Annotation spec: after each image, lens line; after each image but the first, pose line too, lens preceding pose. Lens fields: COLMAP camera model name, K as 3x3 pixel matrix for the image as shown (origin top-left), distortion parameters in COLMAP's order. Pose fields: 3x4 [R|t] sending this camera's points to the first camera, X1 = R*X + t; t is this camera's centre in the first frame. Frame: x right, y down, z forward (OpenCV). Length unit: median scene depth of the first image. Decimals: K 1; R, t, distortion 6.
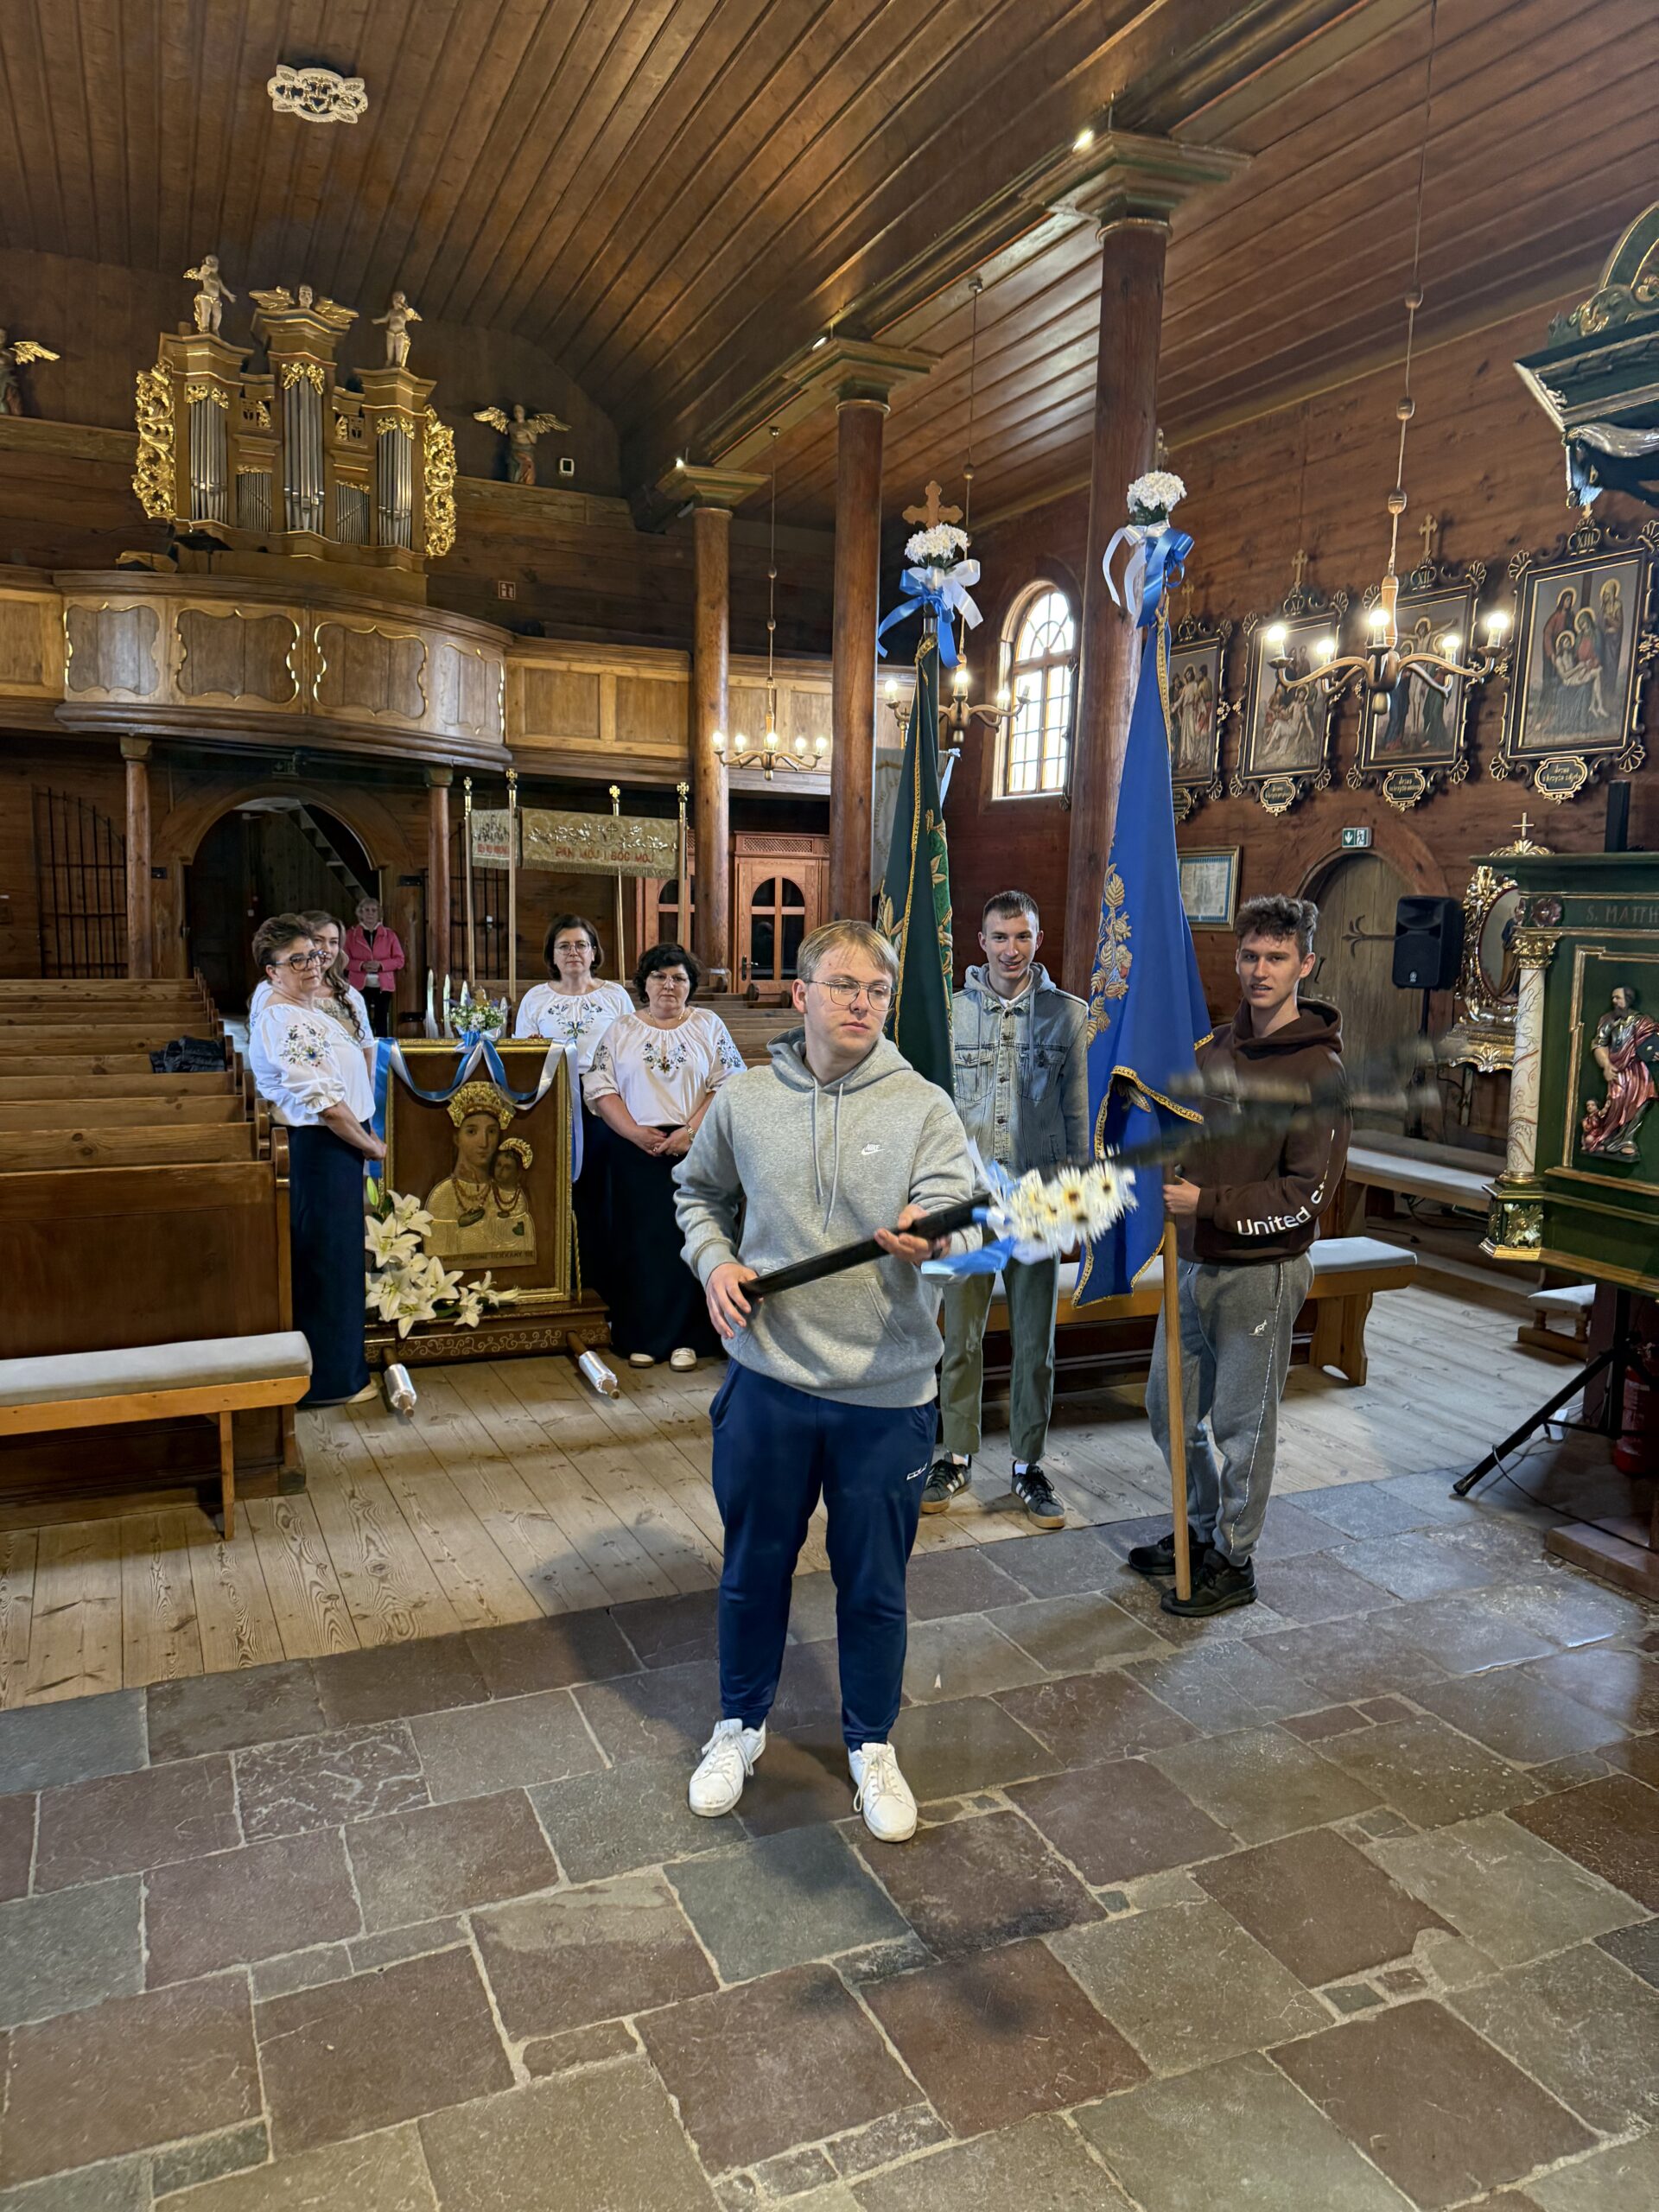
lens RADIAL K [[1548.7, 0, 832.6], [0, 1548.7, 1120.2], [0, 0, 1]] dist [0.007276, -0.019747]
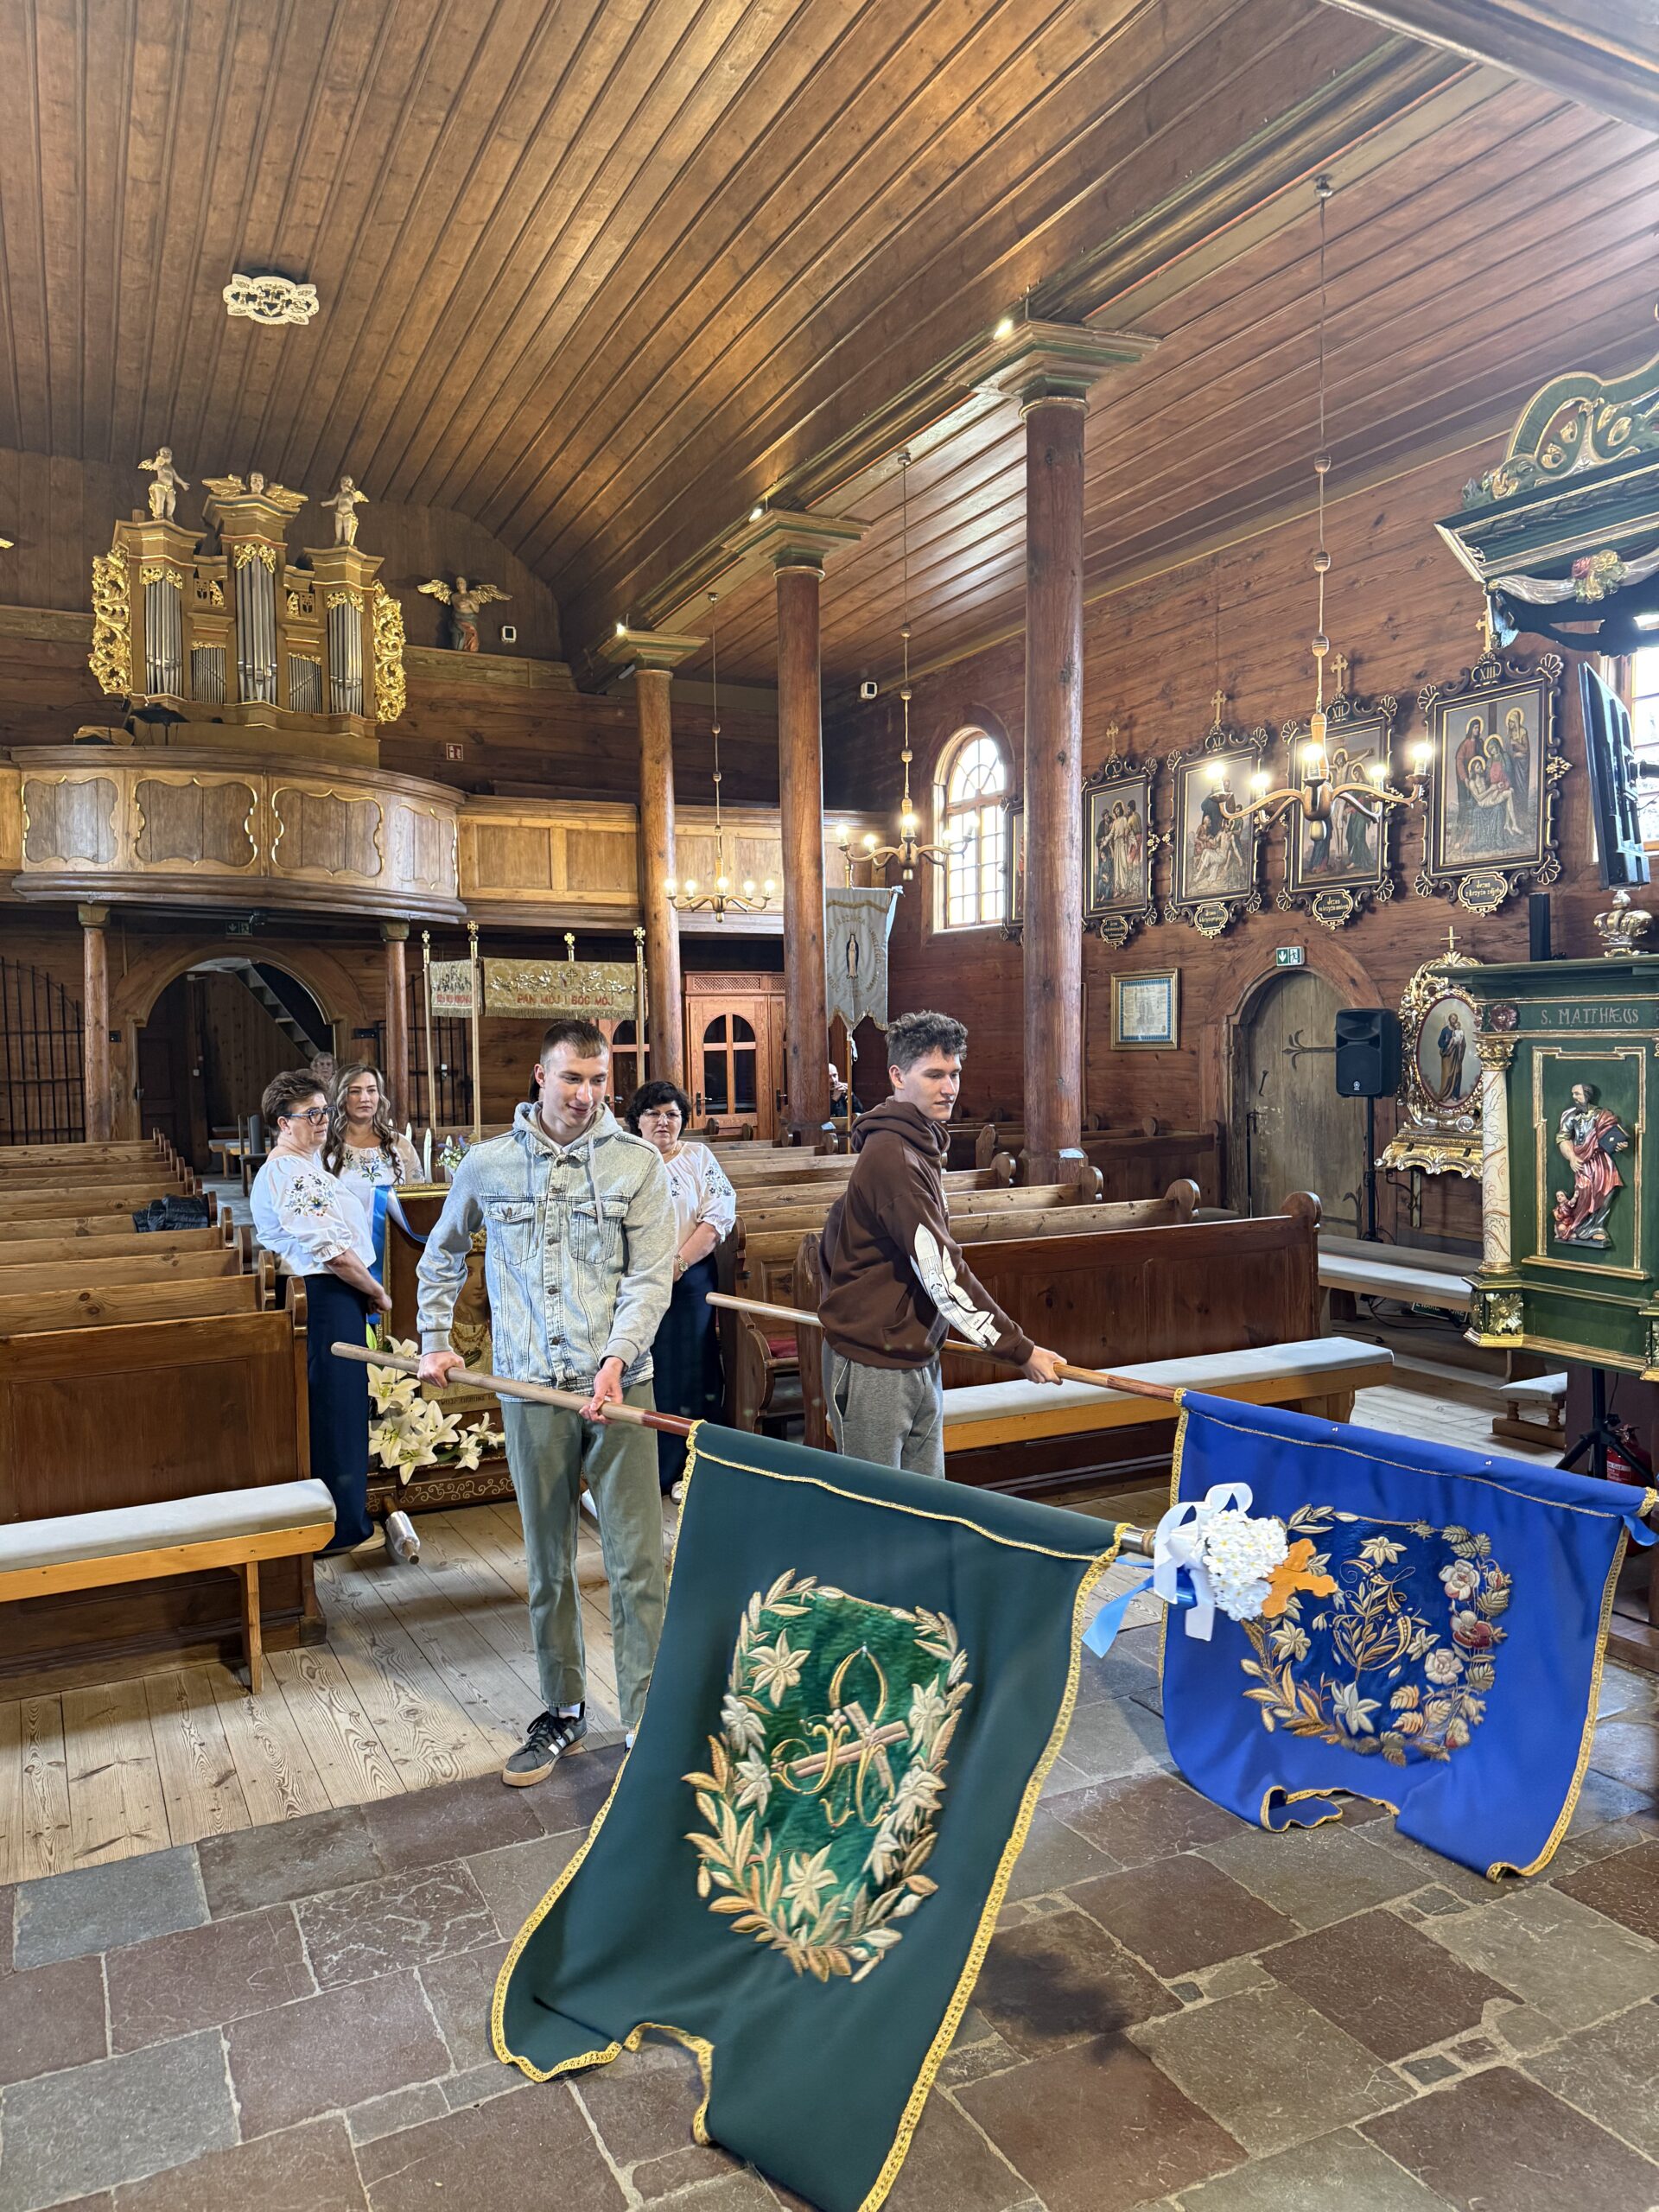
lens RADIAL K [[1548.7, 0, 824.8], [0, 1548.7, 1117.2], [0, 0, 1]] dist [0.007276, -0.019747]
pose [[0.998276, -0.042463, 0.040521, -0.024713], [0.045893, 0.995076, -0.087845, 0.003232], [-0.036591, 0.089553, 0.995310, -0.019147]]
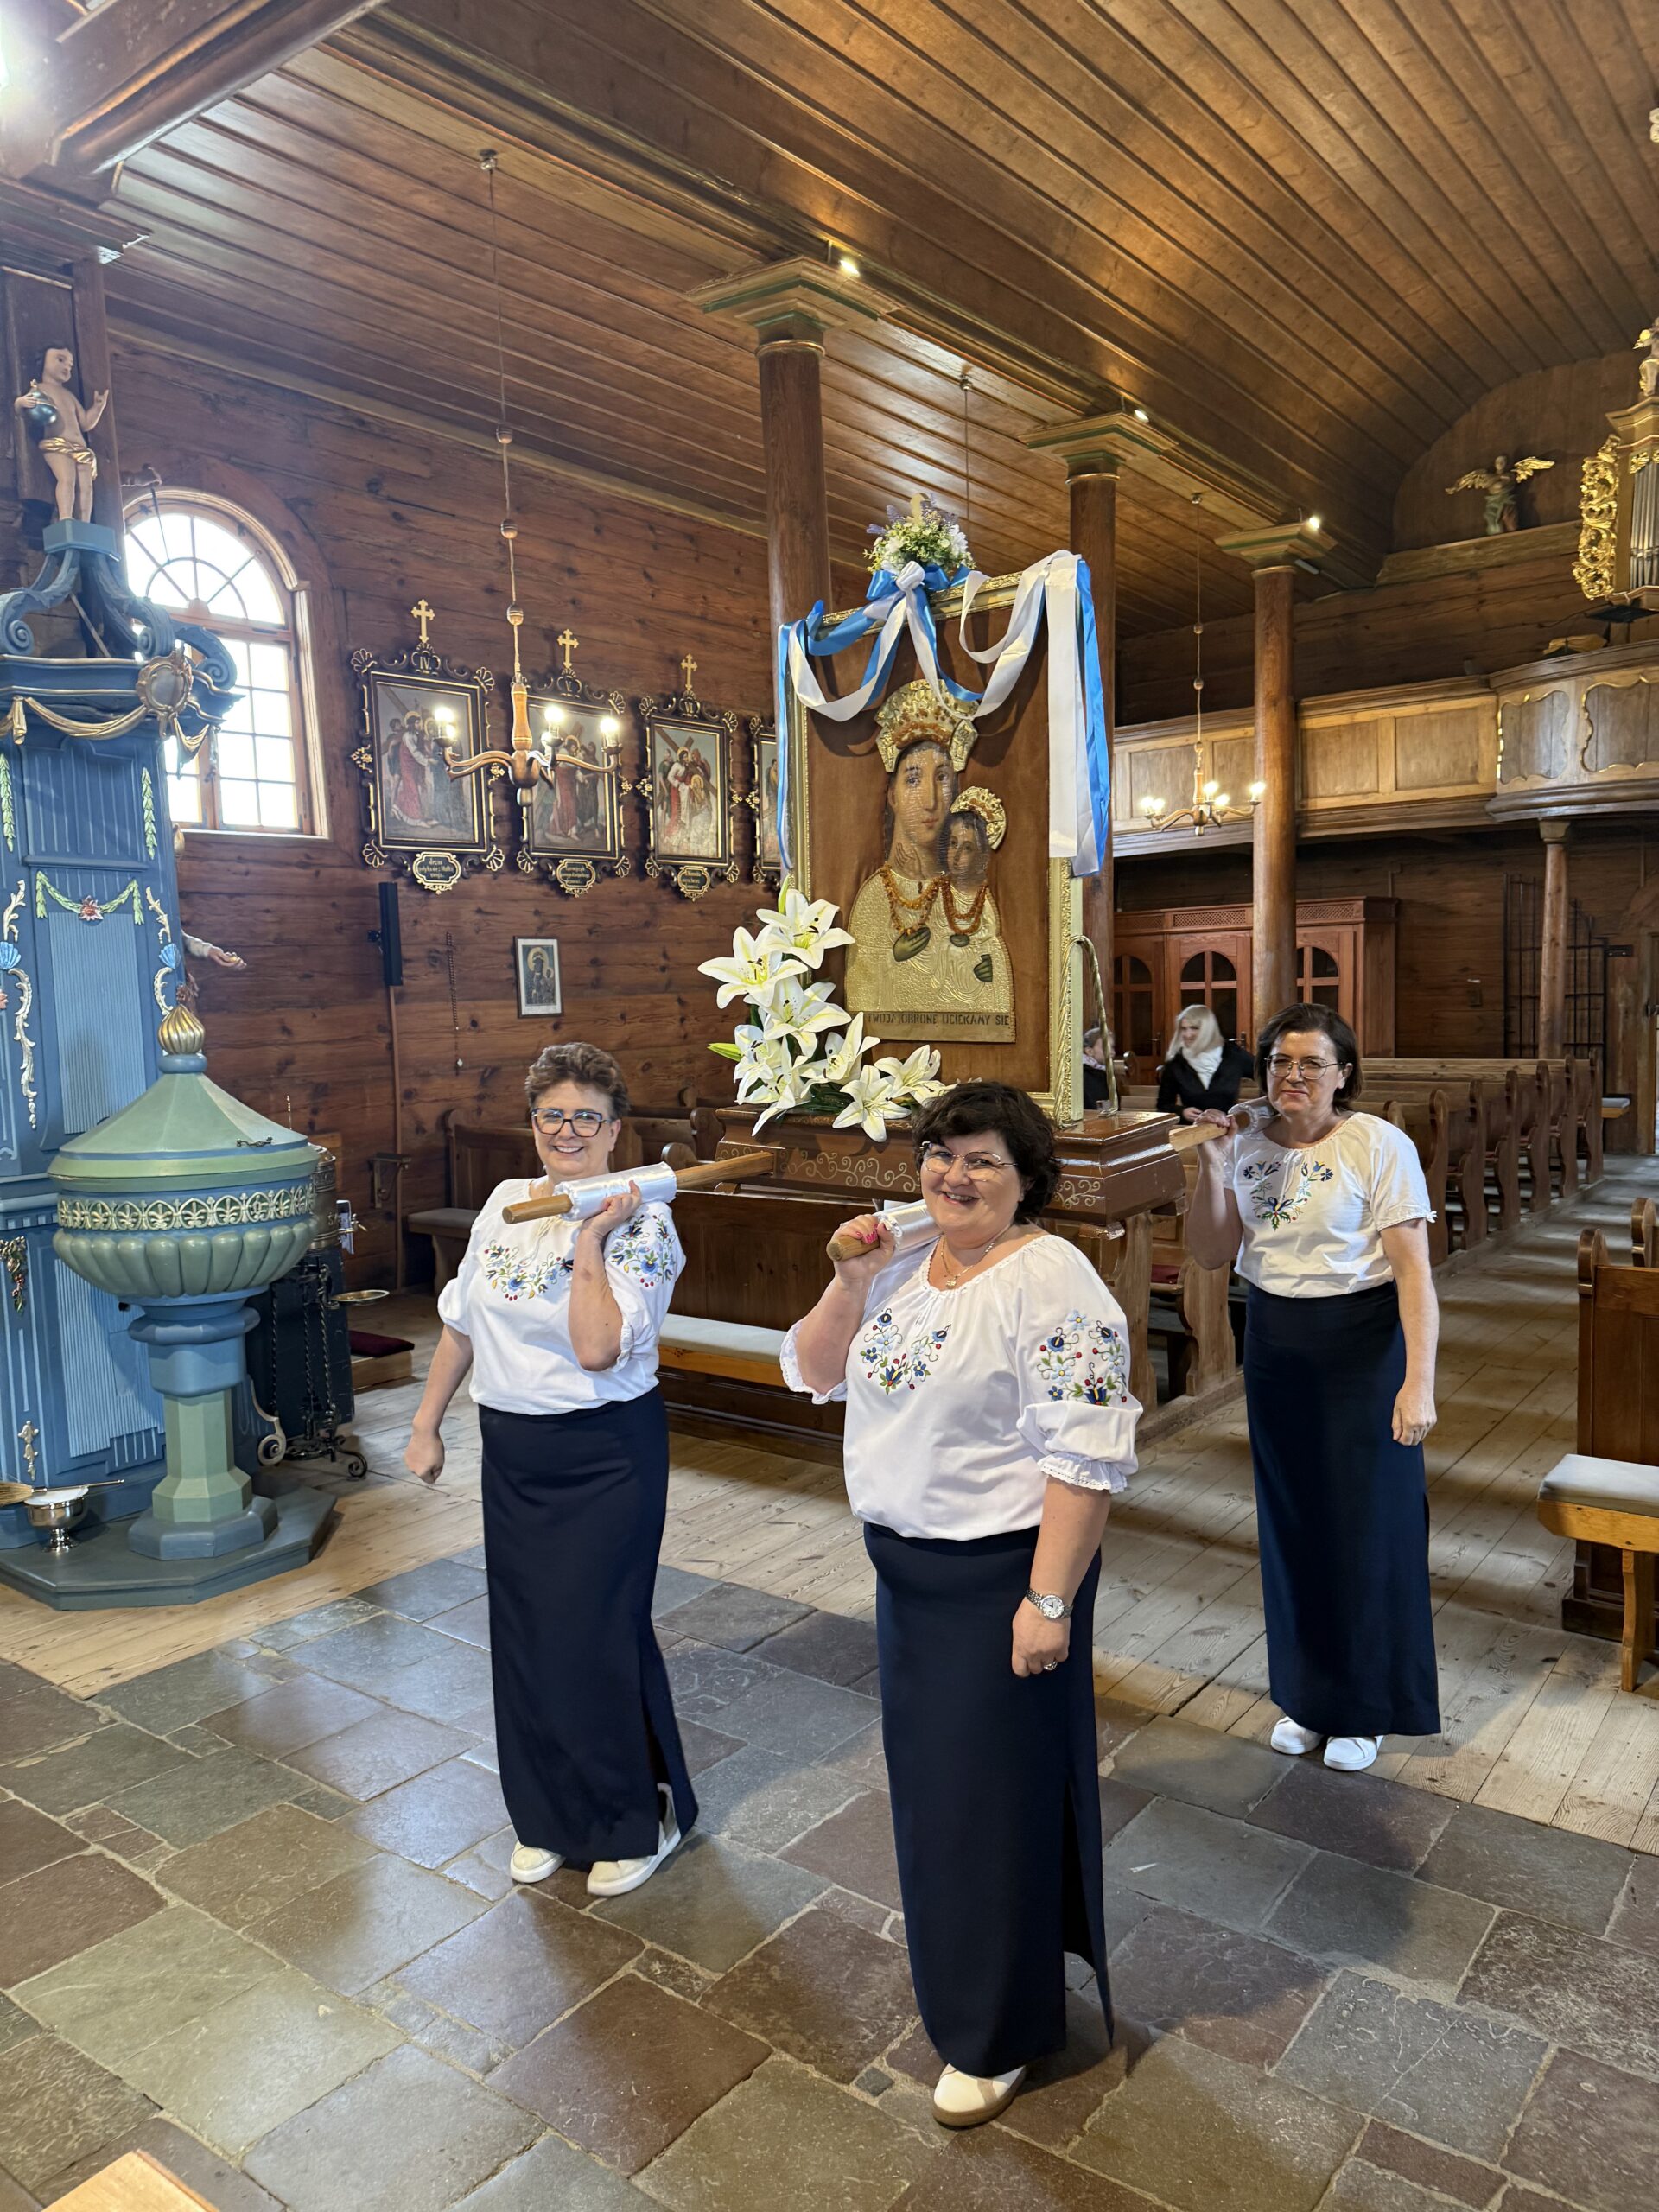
lens RADIAL K [[1548.7, 0, 814.5], [0, 1548.7, 1107.3], [0, 0, 1]] dist [0.007276, -0.019747]
pose [[0.465005, 0.033770, -0.884664, 0.293094], [-0.086974, 0.996181, -0.007689, -0.014899], [0.881025, 0.080518, 0.466167, 0.157789]]
